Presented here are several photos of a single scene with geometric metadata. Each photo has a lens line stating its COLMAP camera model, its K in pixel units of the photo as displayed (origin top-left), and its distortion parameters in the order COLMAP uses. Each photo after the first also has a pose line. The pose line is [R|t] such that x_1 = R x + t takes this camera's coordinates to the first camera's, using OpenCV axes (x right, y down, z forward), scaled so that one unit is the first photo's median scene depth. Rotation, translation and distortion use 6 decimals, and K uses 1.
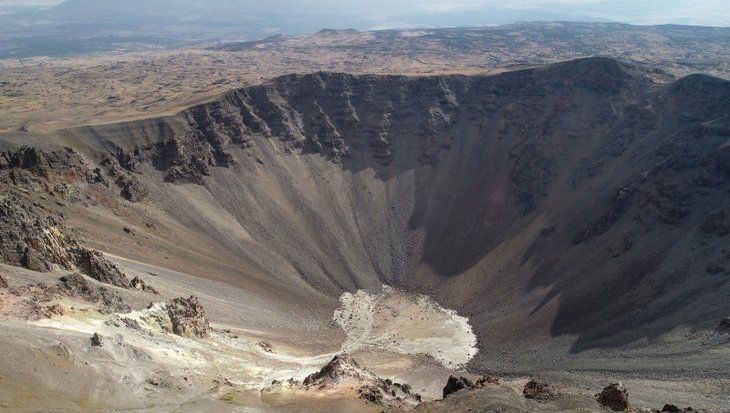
lens RADIAL K [[666.2, 0, 393.4], [0, 666.2, 206.5], [0, 0, 1]] dist [-0.001752, -0.004097]
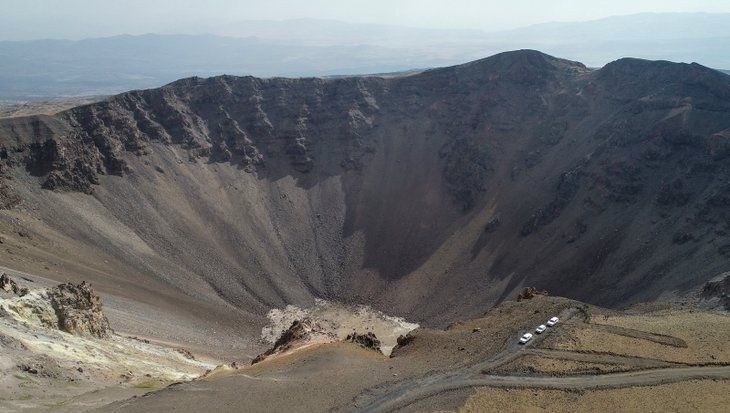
lens RADIAL K [[666.2, 0, 393.4], [0, 666.2, 206.5], [0, 0, 1]] dist [-0.001752, -0.004097]
pose [[0.985890, -0.062218, 0.155403, -0.042350], [0.077351, 0.992628, -0.093305, 0.086451], [-0.148452, 0.104009, 0.983435, 0.122250]]
